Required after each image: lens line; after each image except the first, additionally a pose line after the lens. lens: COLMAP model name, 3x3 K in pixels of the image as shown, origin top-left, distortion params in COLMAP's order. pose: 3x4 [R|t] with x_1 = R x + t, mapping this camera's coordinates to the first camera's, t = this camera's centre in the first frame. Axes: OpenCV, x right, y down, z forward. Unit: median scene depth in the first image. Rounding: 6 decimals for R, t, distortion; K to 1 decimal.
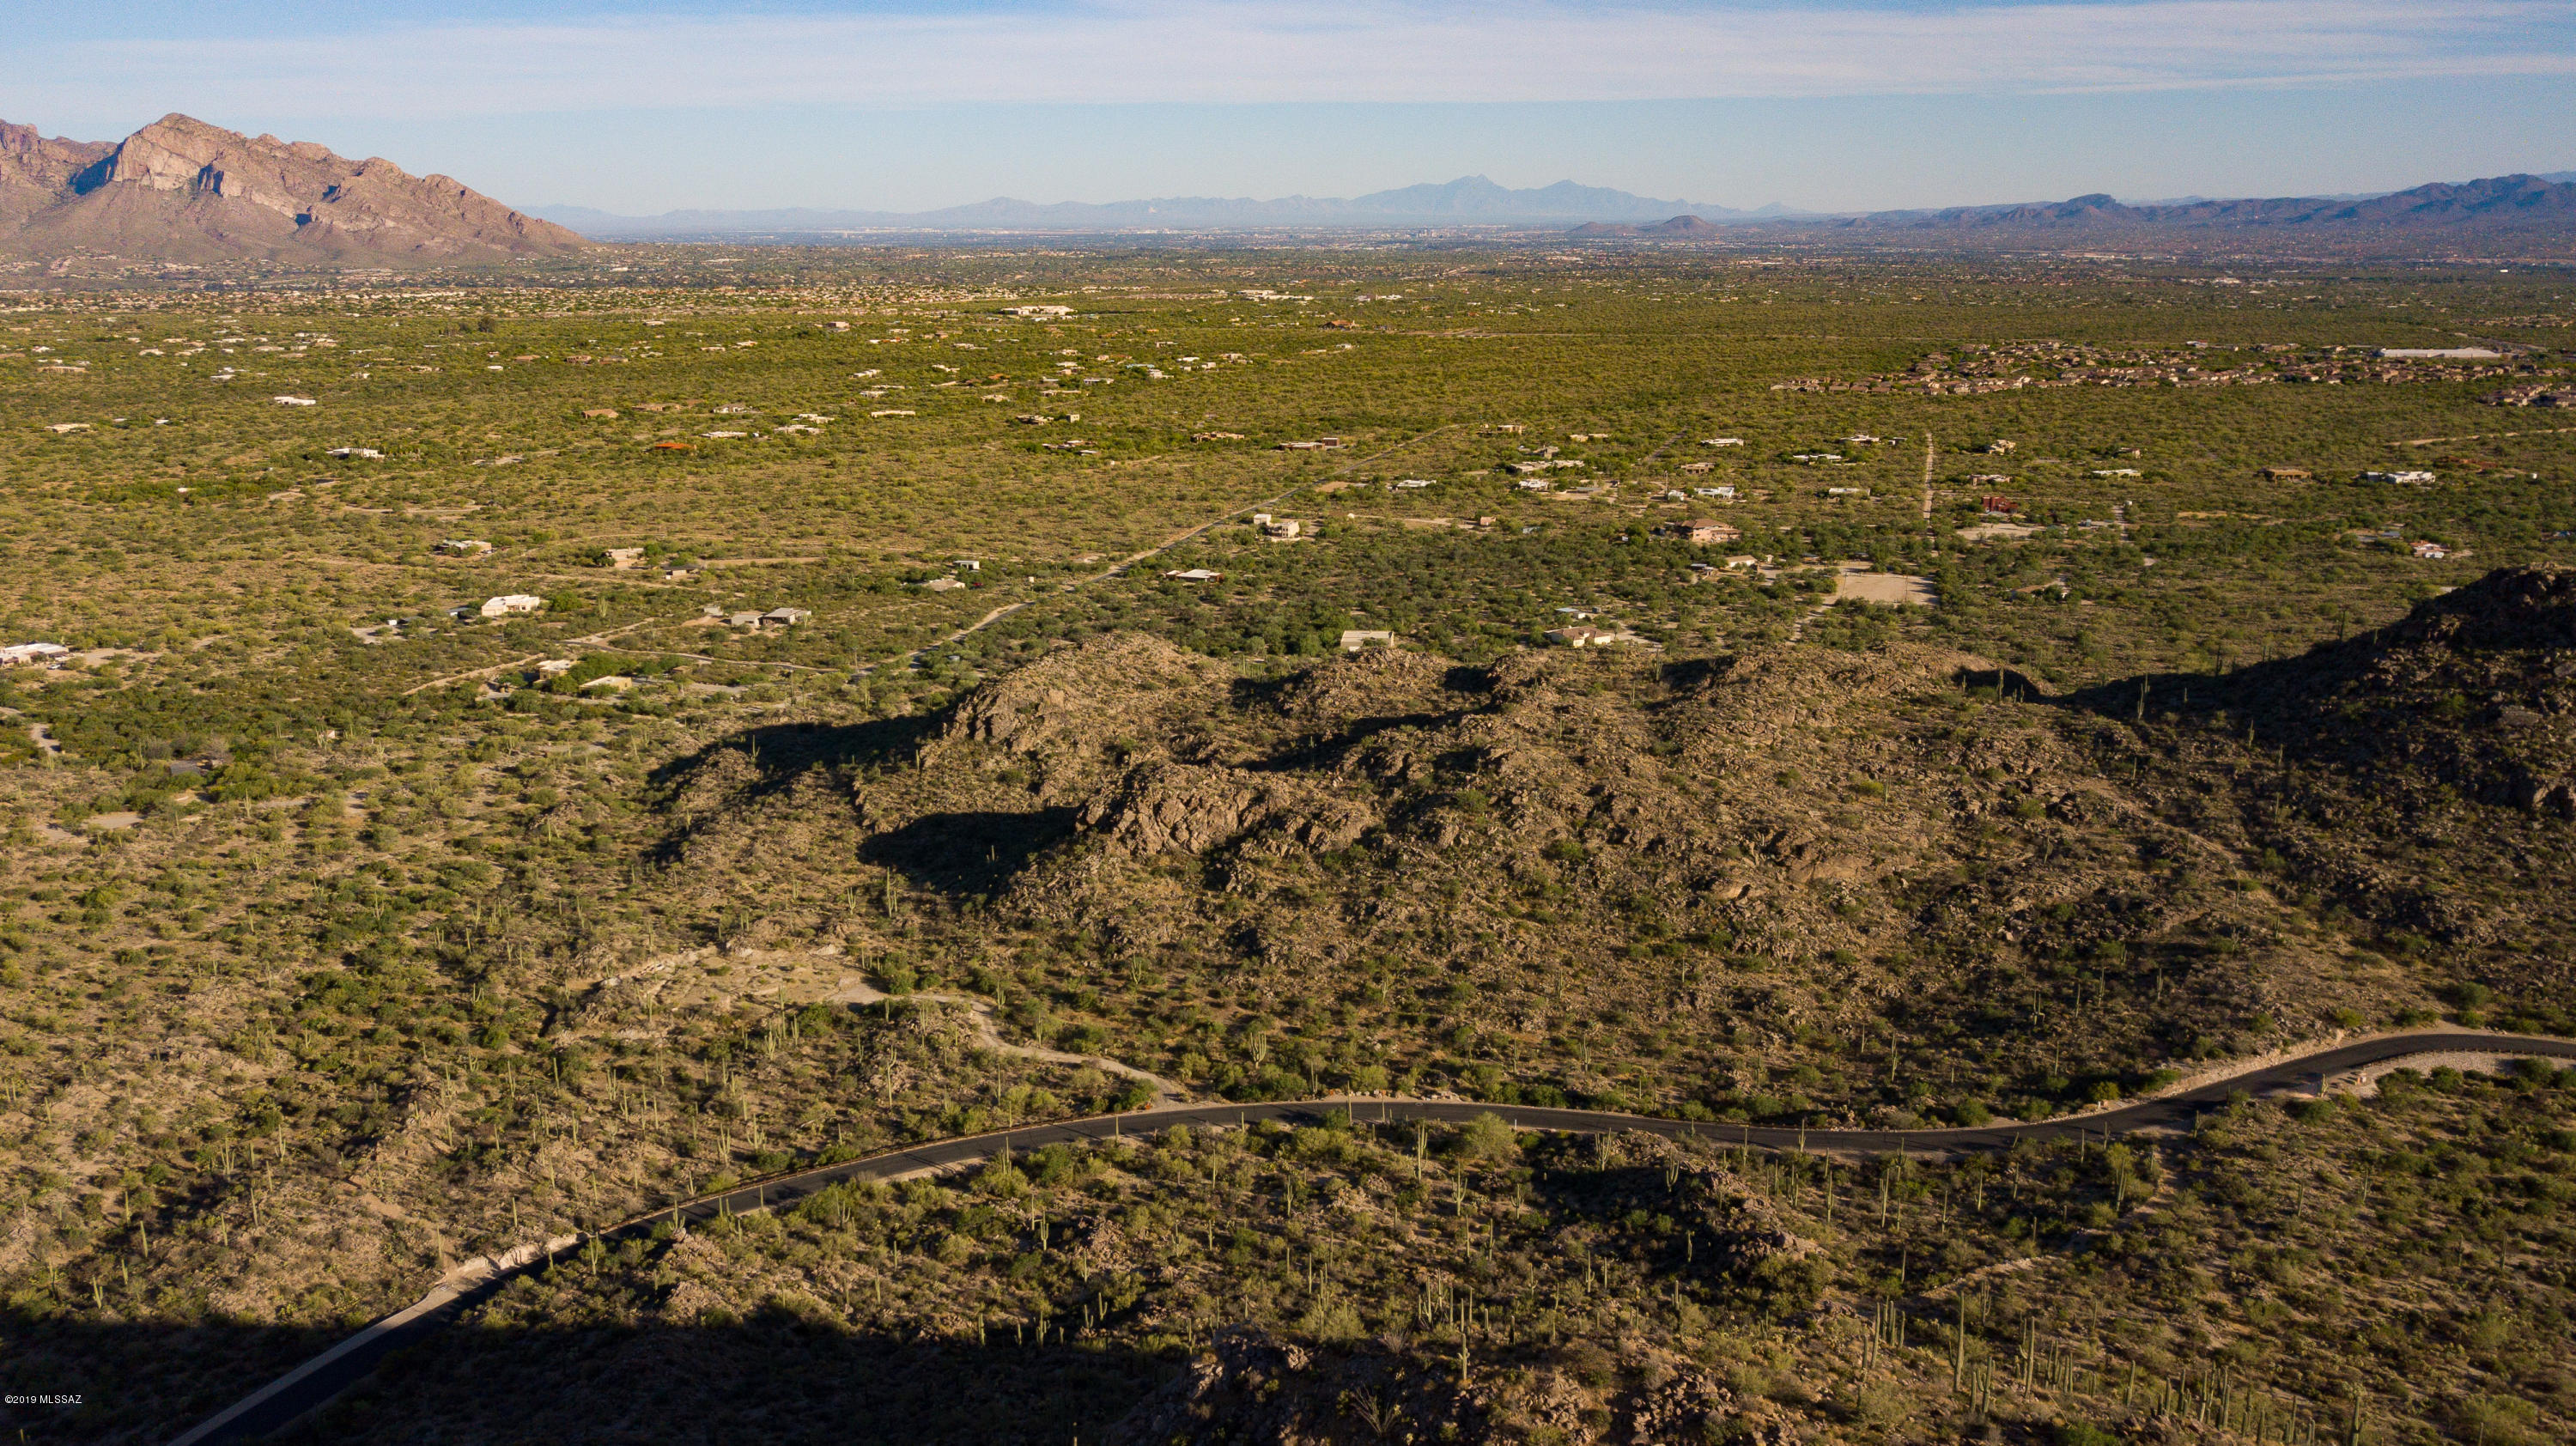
lens RADIAL K [[1978.0, 0, 1299.2], [0, 1978.0, 718.9], [0, 0, 1]] dist [0.007613, 0.001620]
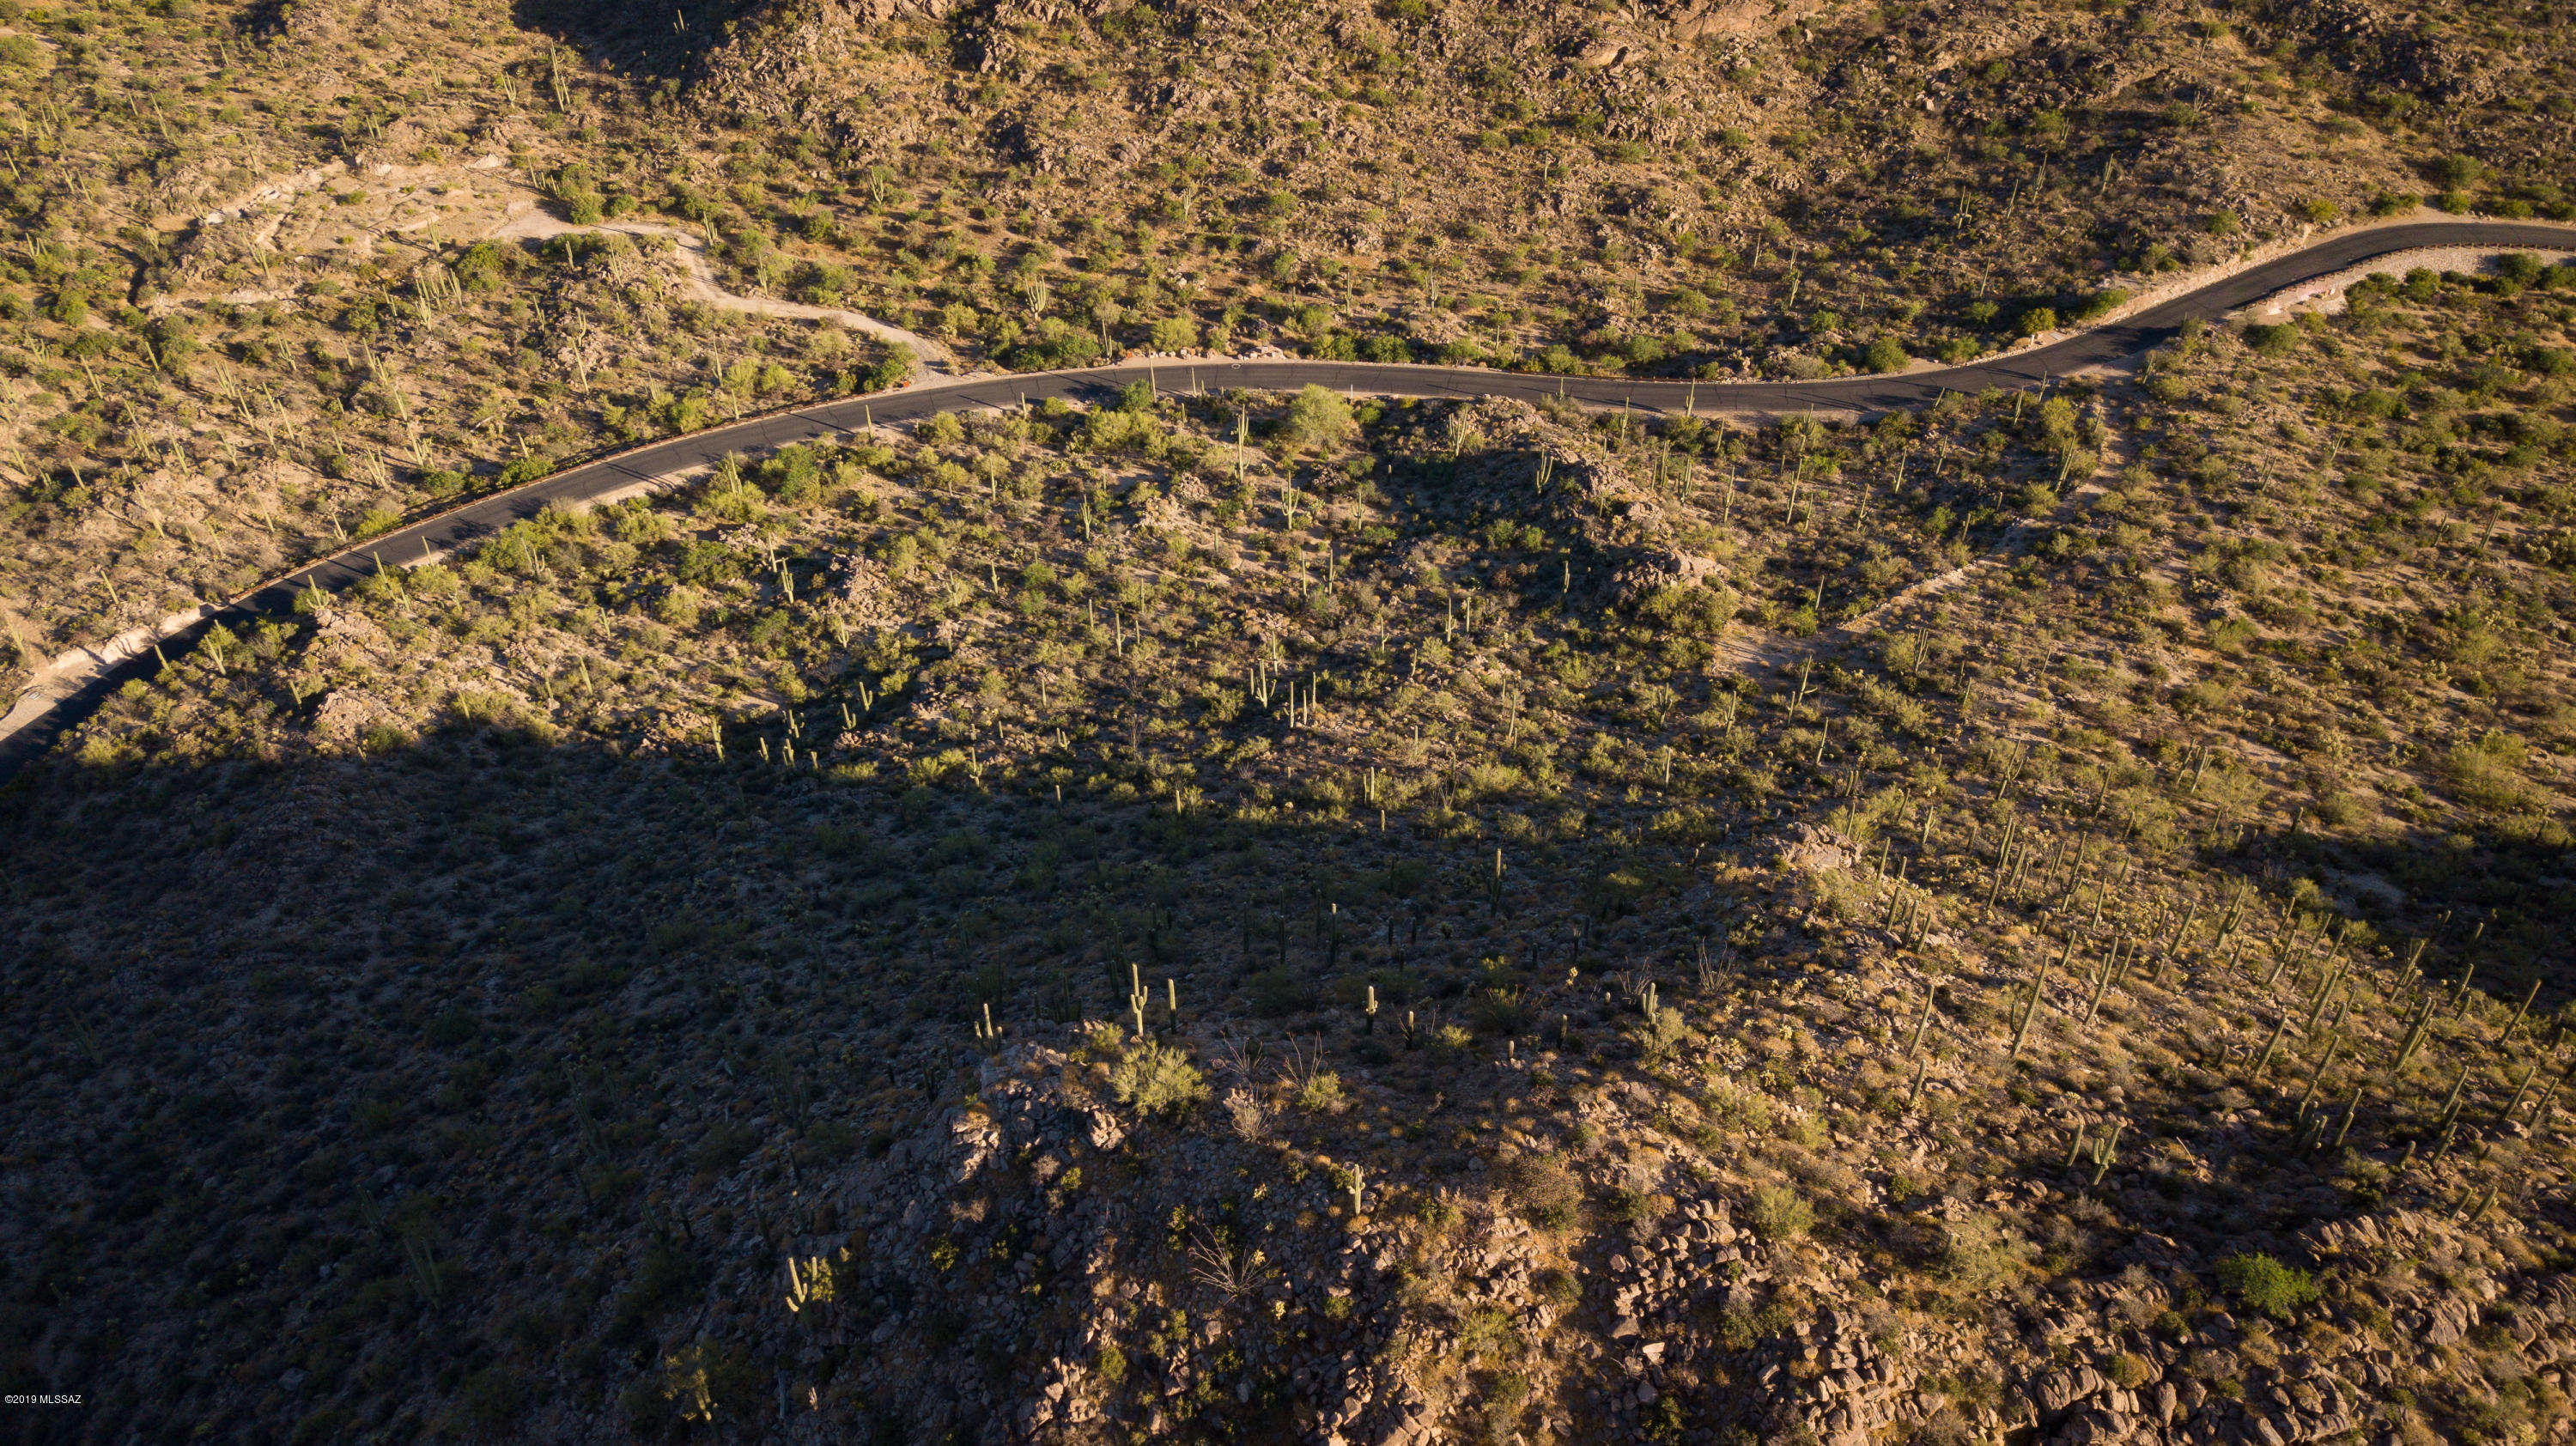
lens RADIAL K [[1978.0, 0, 1299.2], [0, 1978.0, 718.9], [0, 0, 1]] dist [0.007613, 0.001620]
pose [[0.994244, -0.065897, 0.084477, 0.007316], [0.020747, 0.891977, 0.451604, -0.047754], [-0.105111, -0.447252, 0.888210, 0.193268]]
